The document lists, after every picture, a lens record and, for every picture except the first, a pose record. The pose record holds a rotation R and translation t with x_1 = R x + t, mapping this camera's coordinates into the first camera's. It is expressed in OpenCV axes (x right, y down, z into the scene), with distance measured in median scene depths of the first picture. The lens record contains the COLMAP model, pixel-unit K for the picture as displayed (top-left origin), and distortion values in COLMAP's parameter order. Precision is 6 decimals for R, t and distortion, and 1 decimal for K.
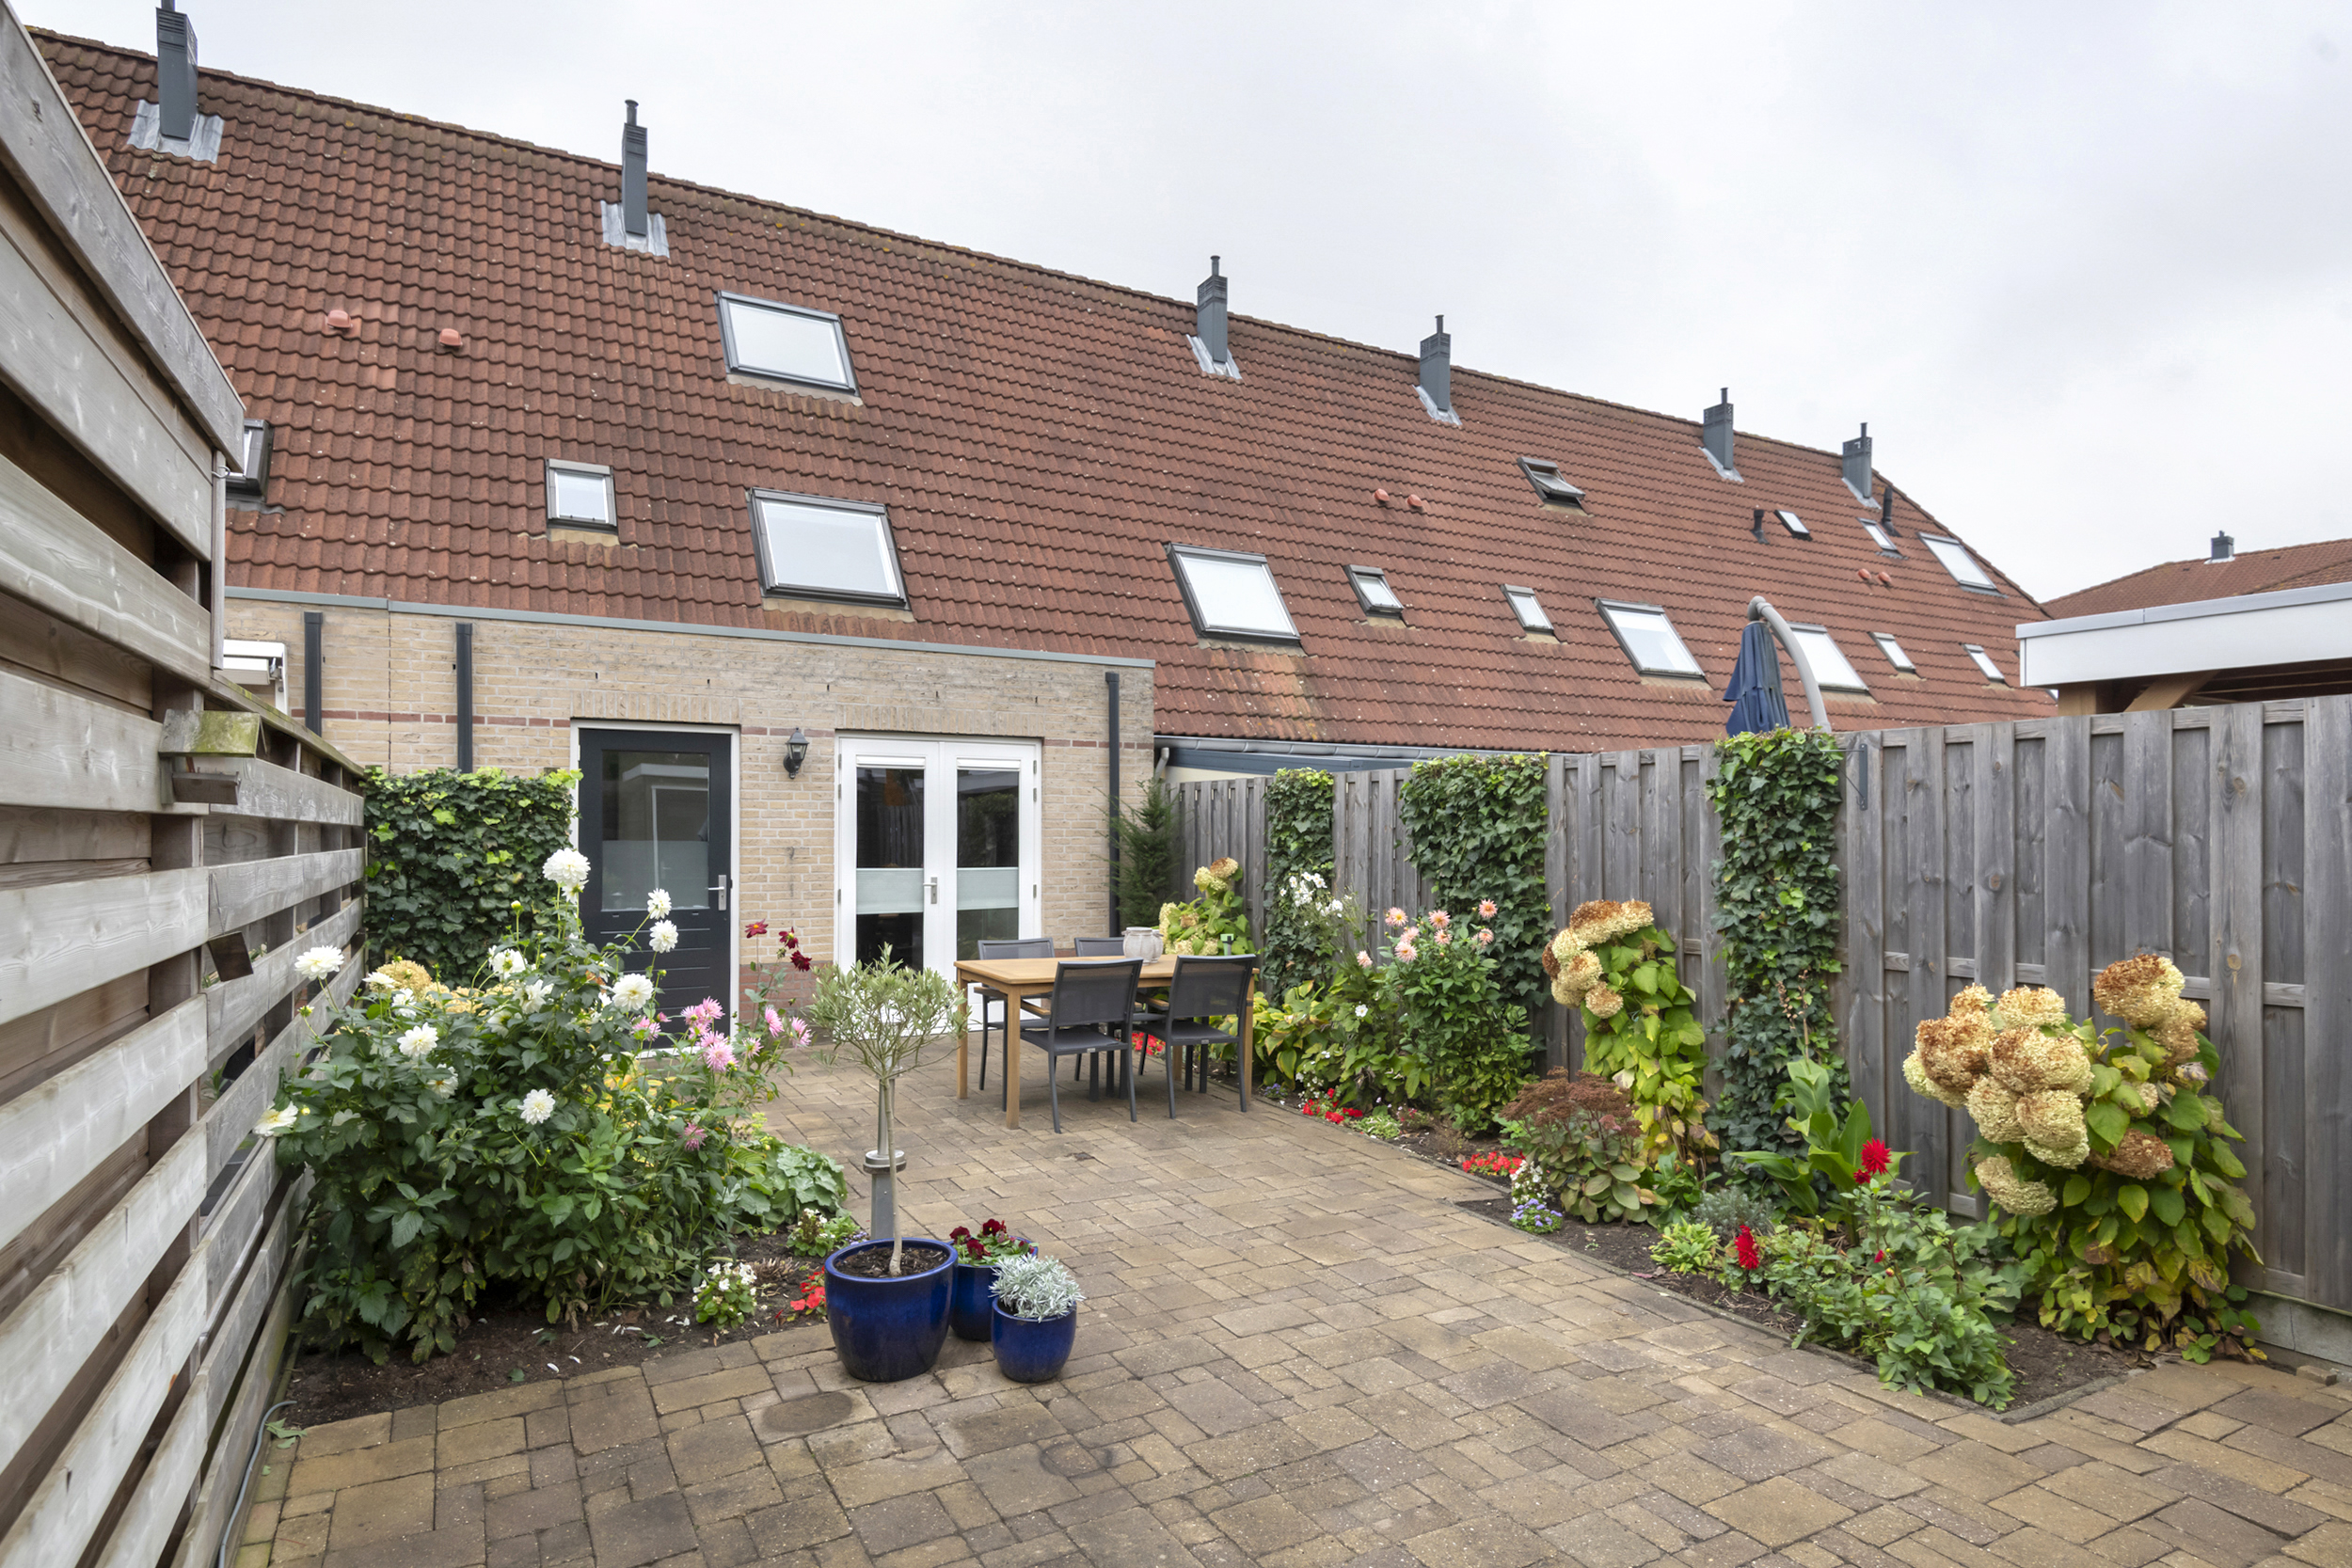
lens RADIAL K [[1278.5, 0, 1187.3], [0, 1278.5, 834.8], [0, 0, 1]] dist [0.033861, -0.024751]
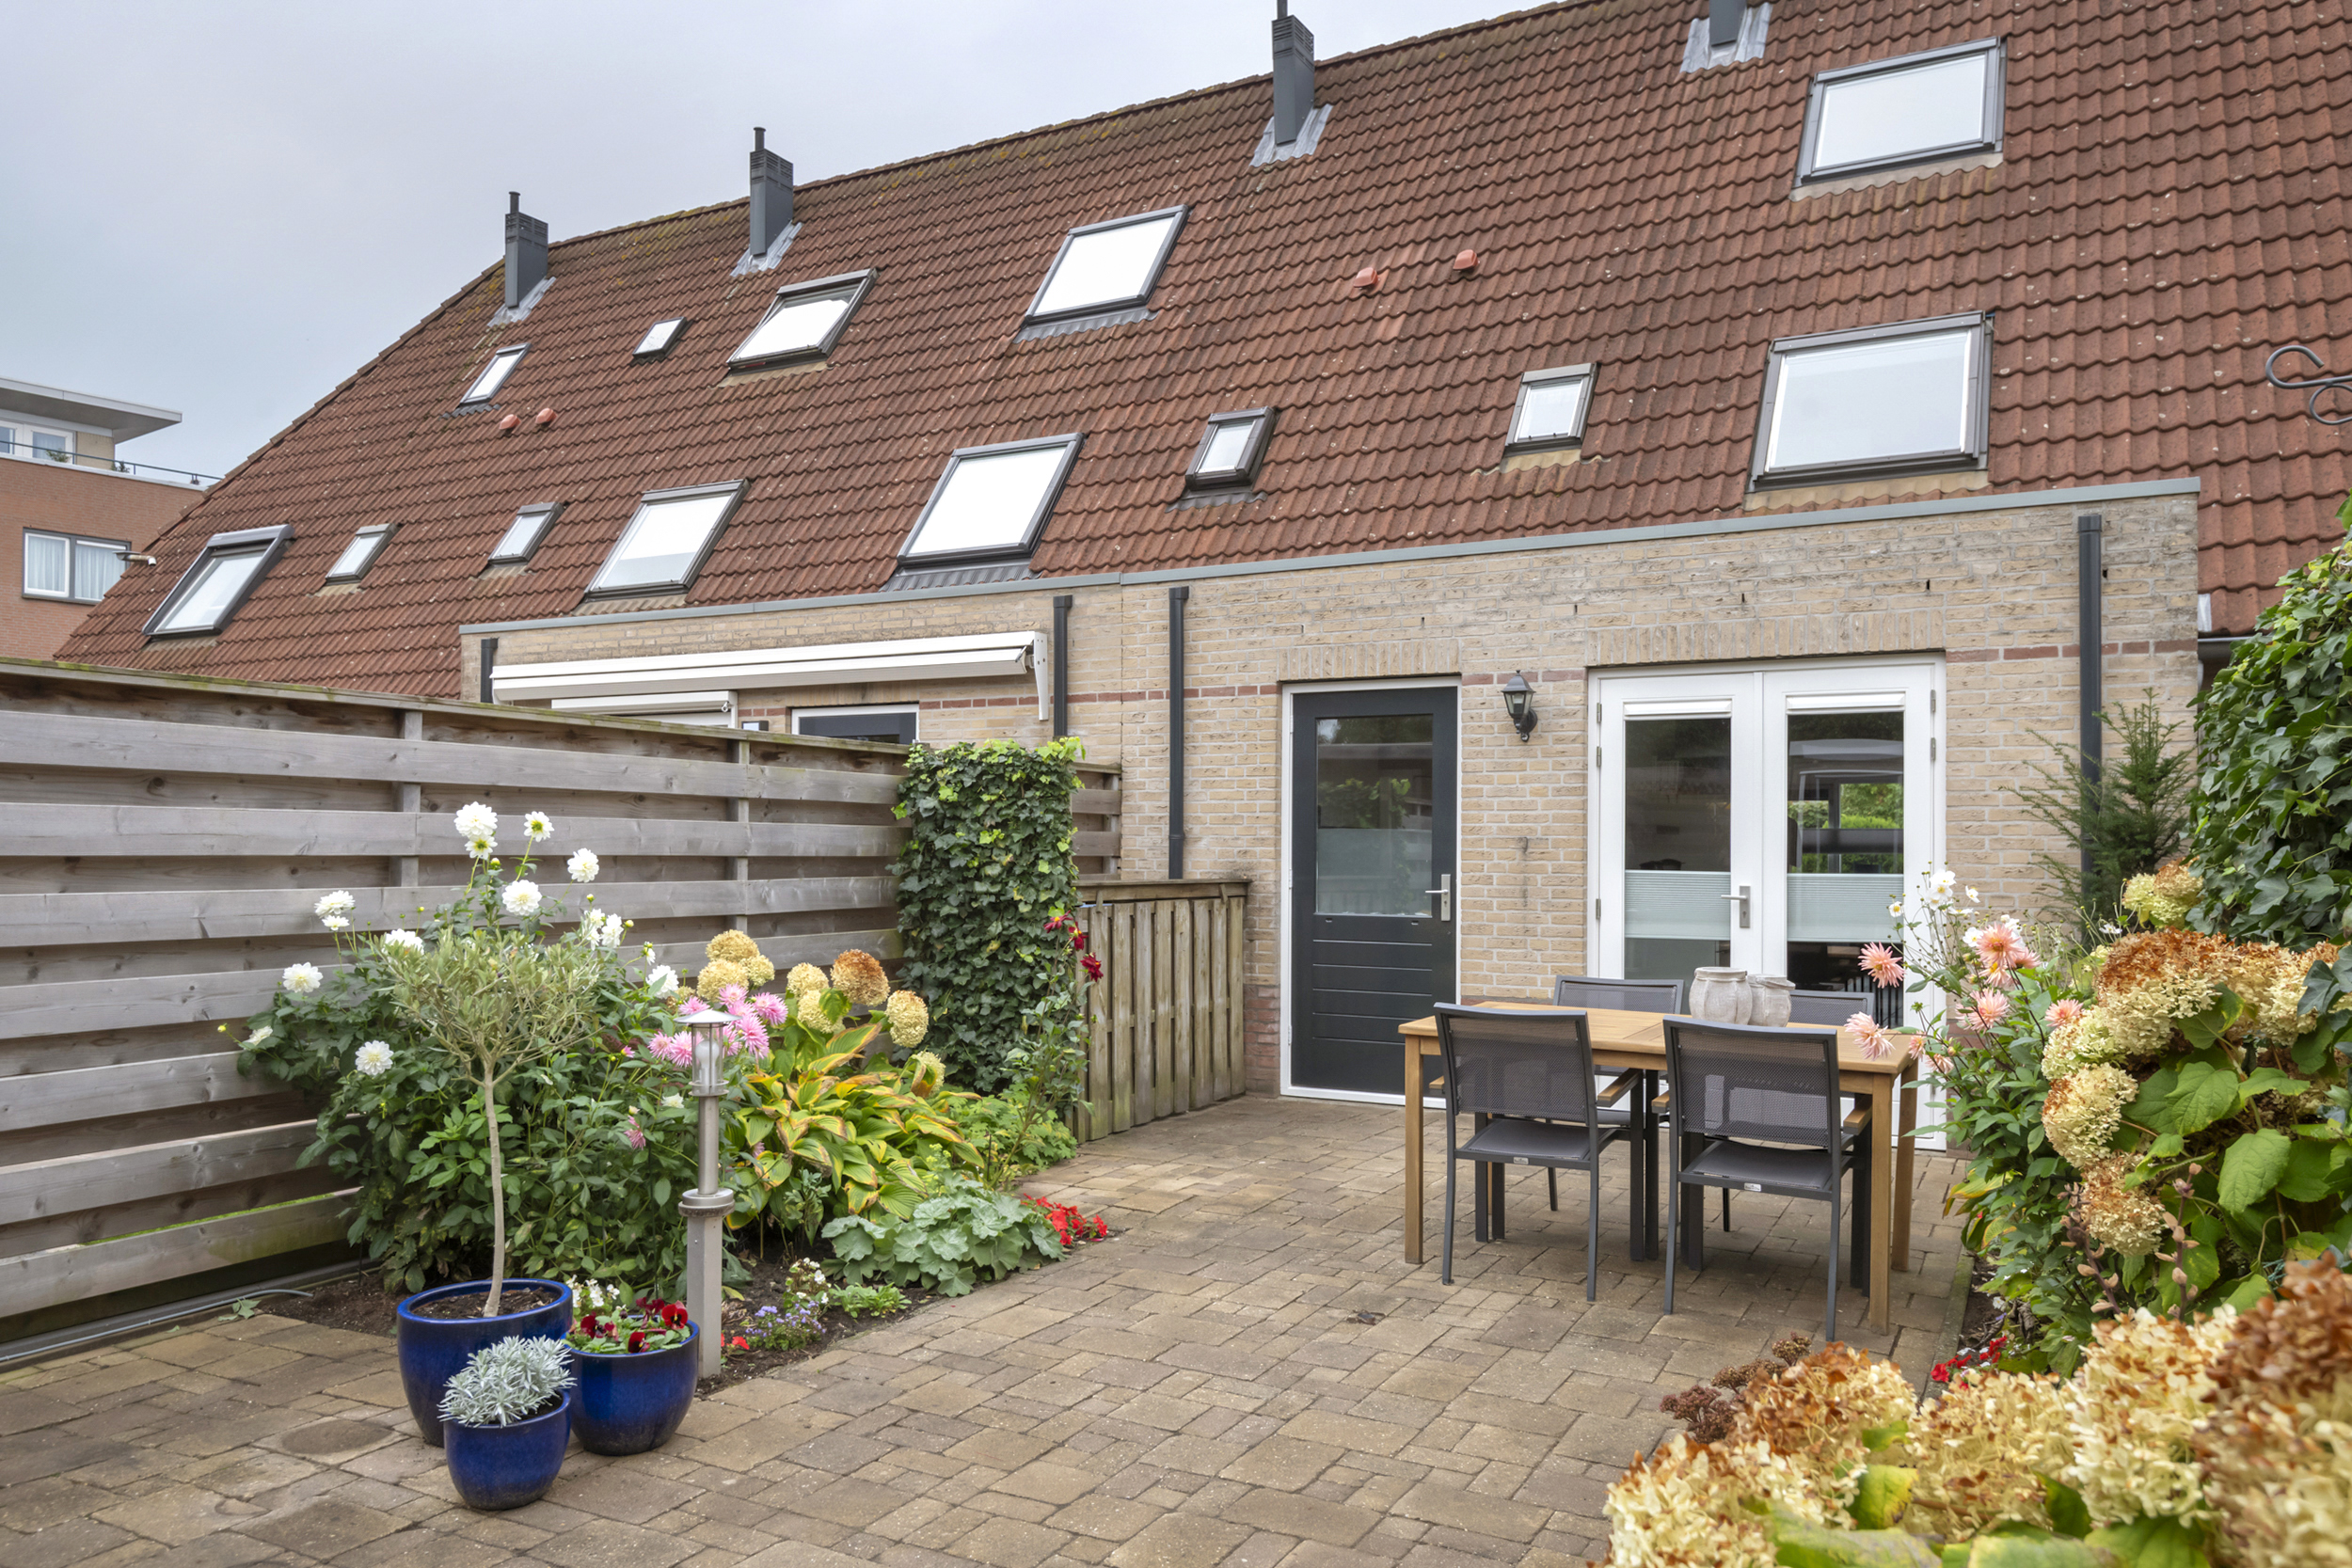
lens RADIAL K [[1668.8, 0, 1184.3], [0, 1668.8, 825.5], [0, 0, 1]] dist [0.048319, -0.052647]
pose [[0.532086, -0.011906, -0.846607, 0.338167], [-0.006383, 0.999816, -0.018072, 0.018778], [0.846666, 0.015020, 0.531912, 0.303283]]
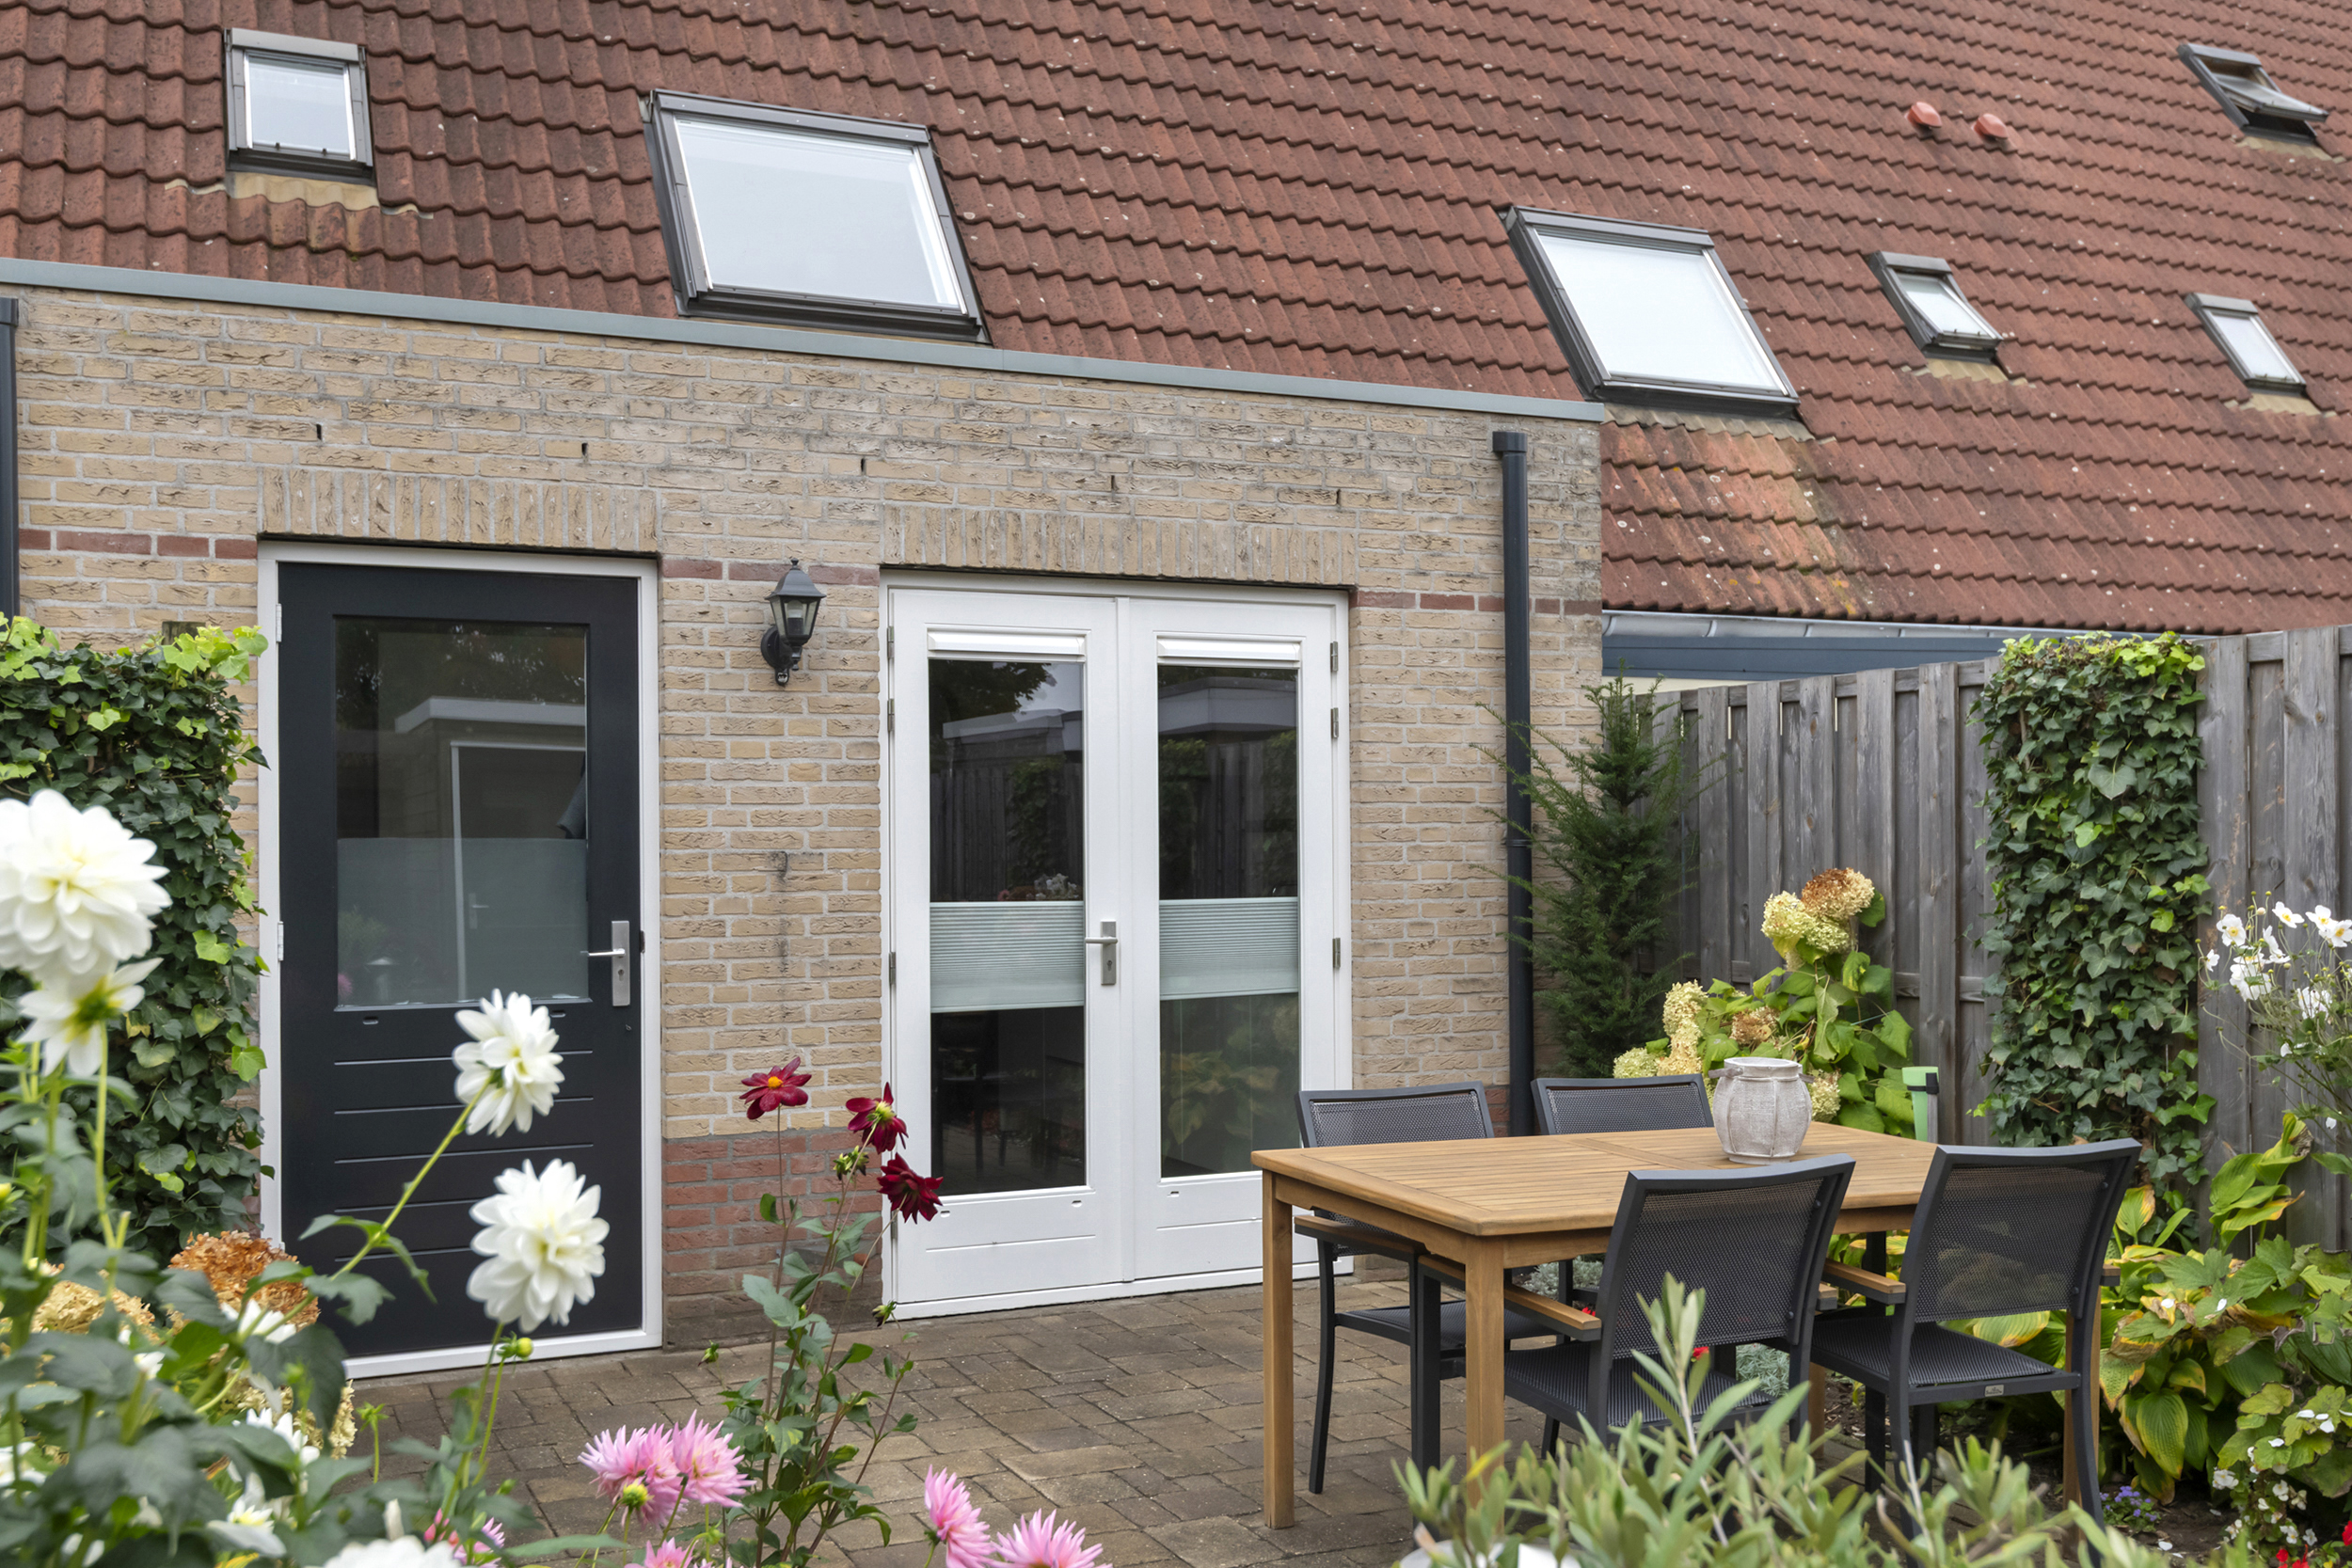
lens RADIAL K [[2216.3, 0, 1178.3], [0, 2216.3, 829.9], [0, 0, 1]] dist [0.021966, -0.002398]
pose [[0.996999, -0.010232, -0.076740, -0.112582], [0.009752, 0.999930, -0.006628, 0.007714], [0.076803, 0.005860, 0.997029, 0.265754]]
